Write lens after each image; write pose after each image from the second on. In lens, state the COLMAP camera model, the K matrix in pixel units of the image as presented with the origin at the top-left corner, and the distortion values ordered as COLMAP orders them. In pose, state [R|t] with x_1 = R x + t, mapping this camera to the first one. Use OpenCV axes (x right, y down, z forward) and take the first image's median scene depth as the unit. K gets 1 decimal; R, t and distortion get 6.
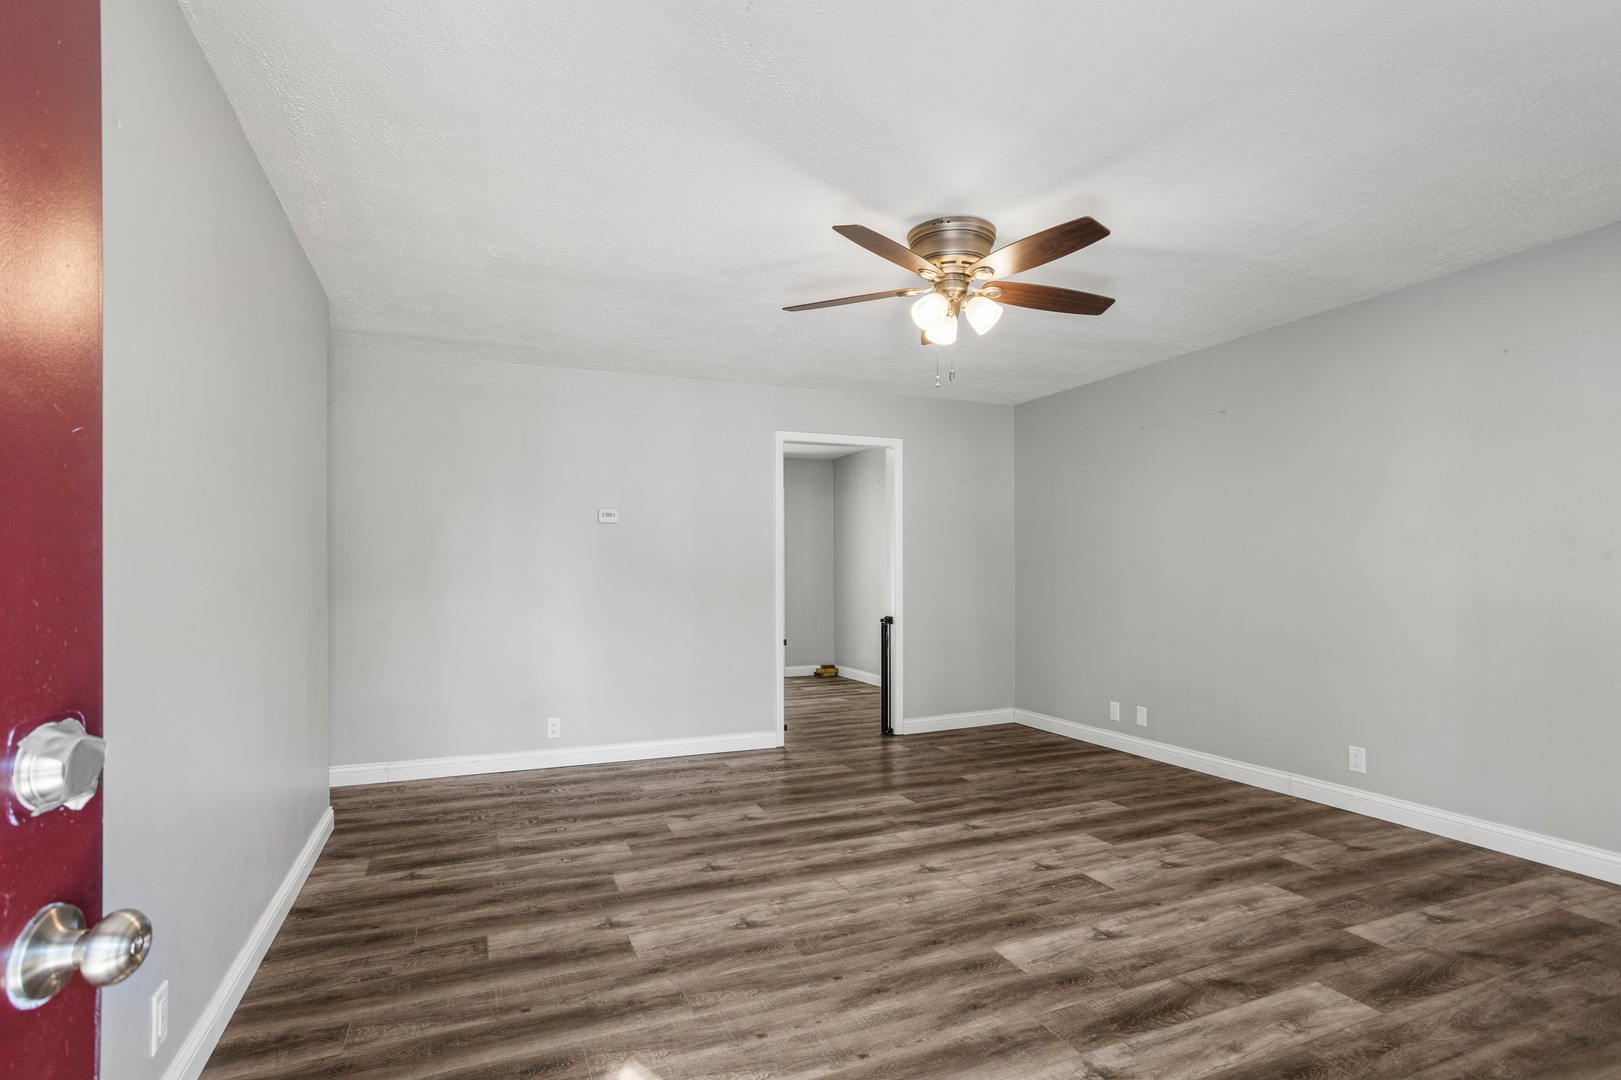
lens RADIAL K [[802.7, 0, 803.2], [0, 802.7, 572.2], [0, 0, 1]] dist [-0.047326, 0.034938]
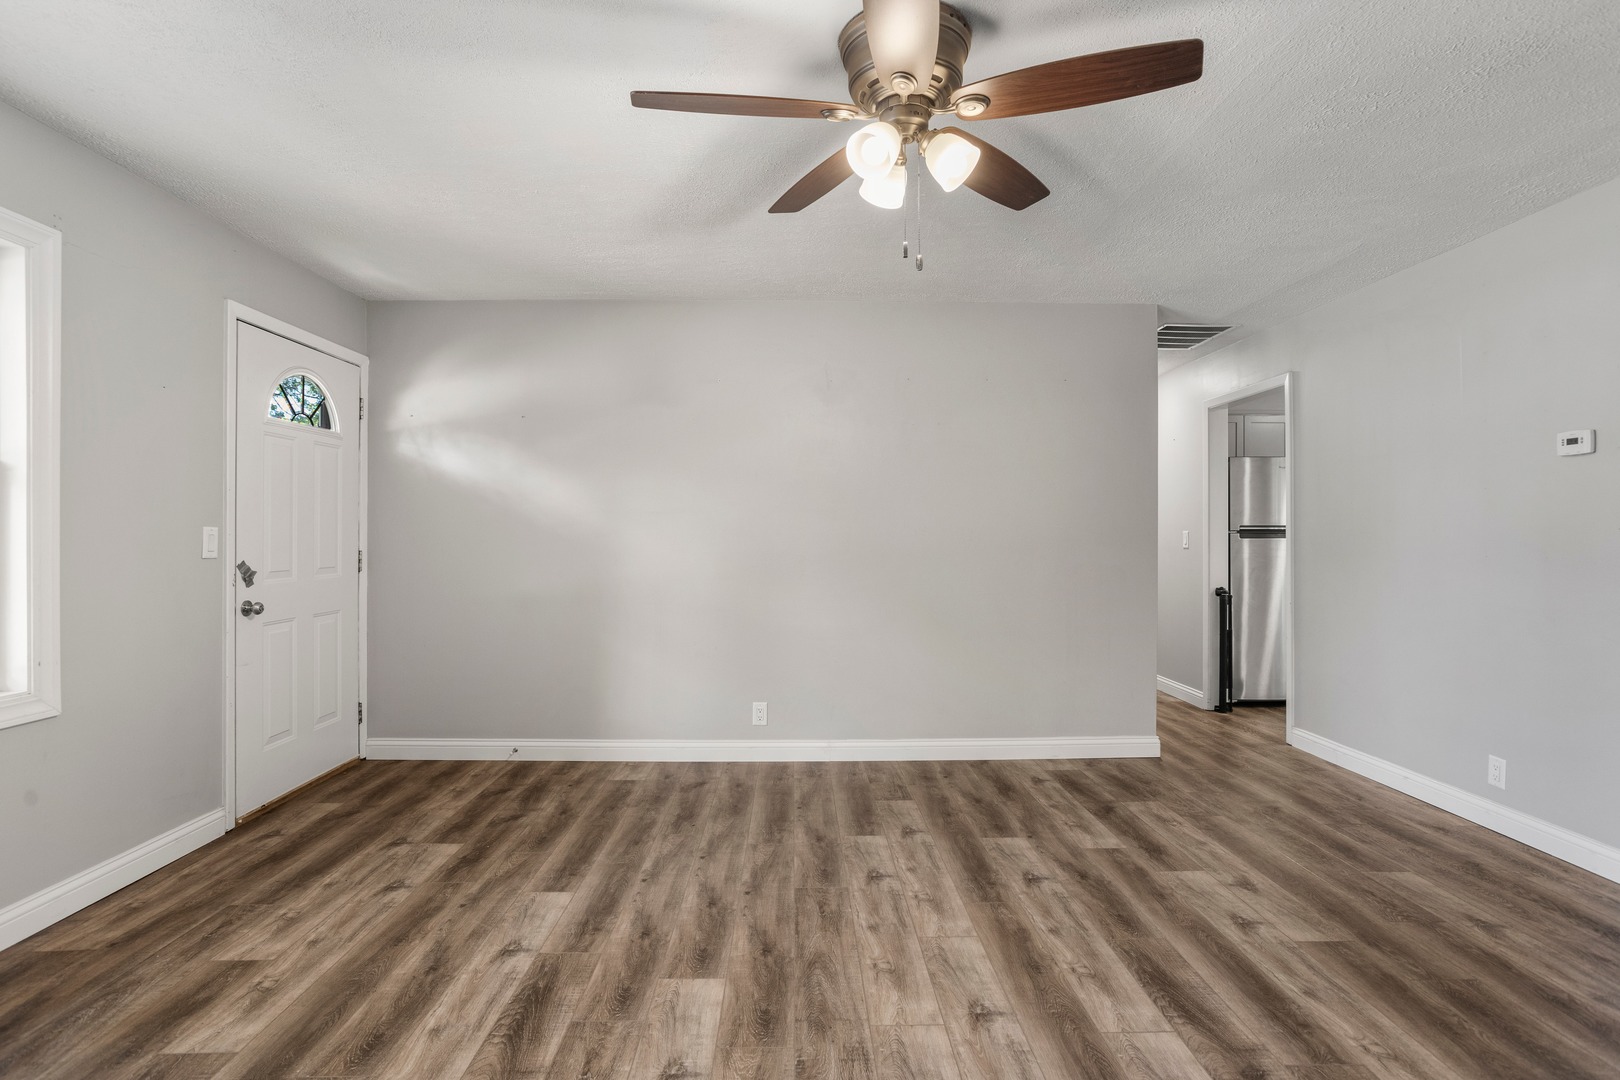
lens RADIAL K [[789.3, 0, 811.7], [0, 789.3, 531.0], [0, 0, 1]] dist [-0.041082, 0.025803]
pose [[-0.368139, -0.001649, -0.929769, 0.792162], [0.003498, 0.999989, -0.003158, -0.009561], [0.929764, -0.004415, -0.368129, 1.116252]]
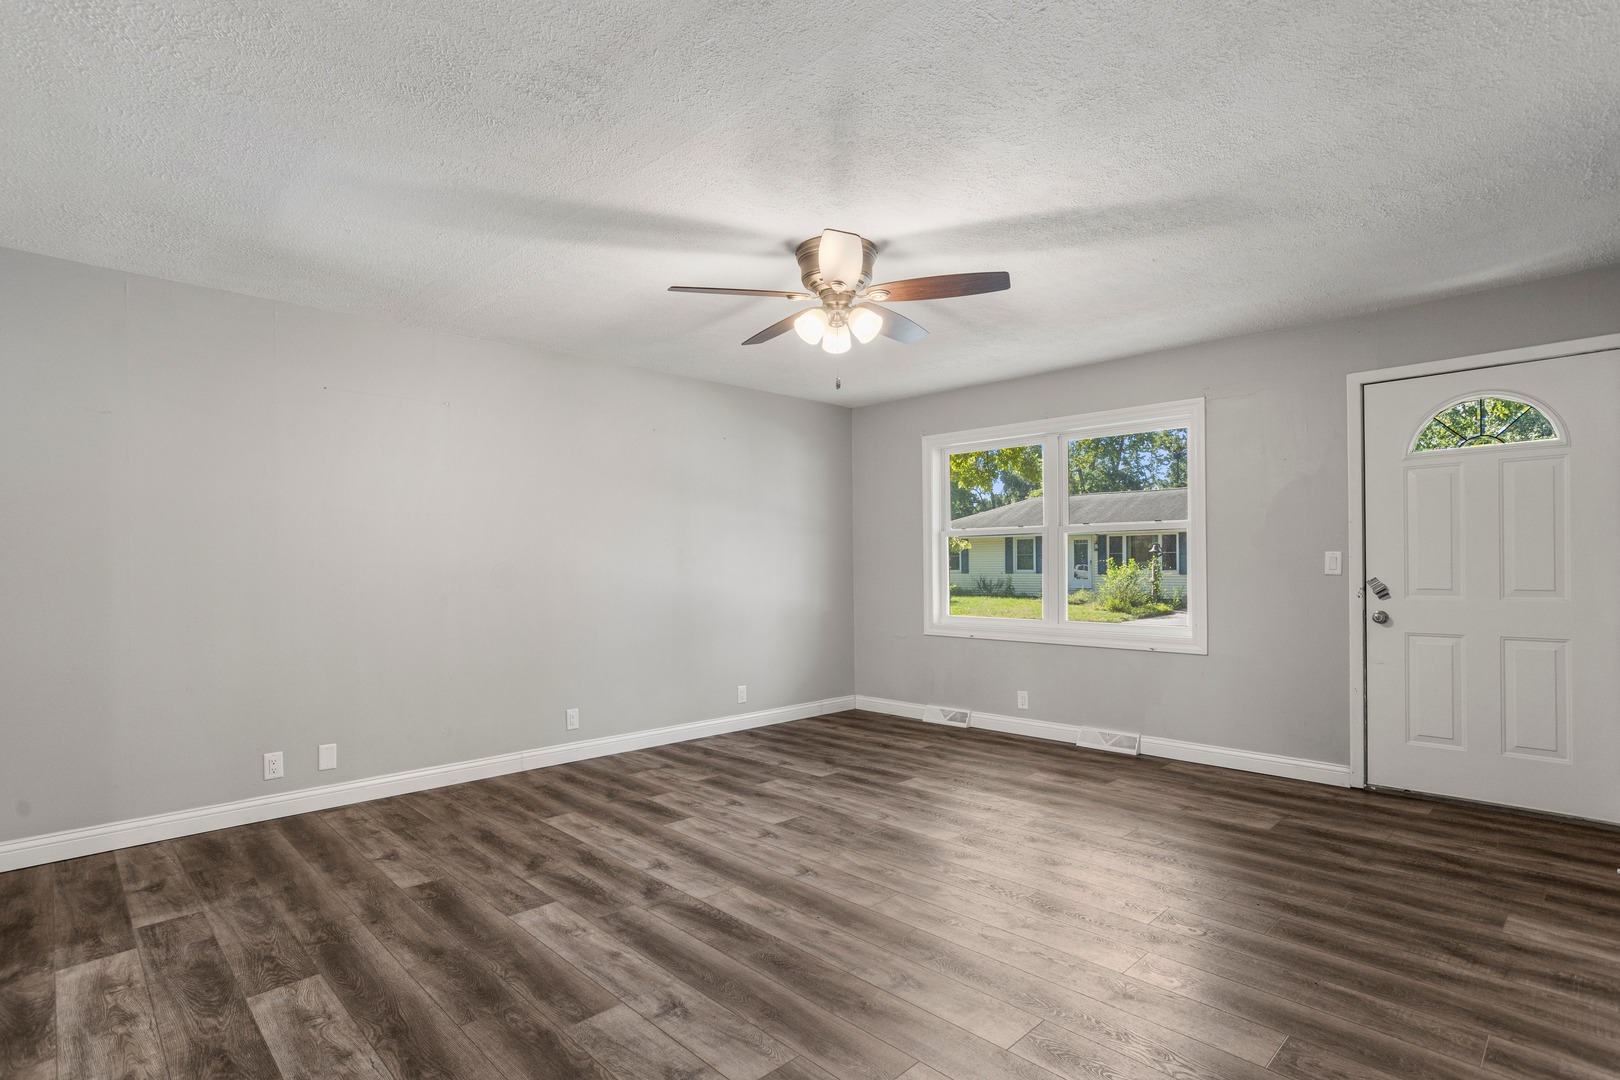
lens RADIAL K [[802.2, 0, 802.7], [0, 802.2, 572.2], [0, 0, 1]] dist [-0.047326, 0.034938]
pose [[-0.358312, -0.000181, 0.933602, -0.763709], [0.009829, 0.999944, 0.003966, 0.000515], [-0.933550, 0.010597, -0.358290, 1.366825]]
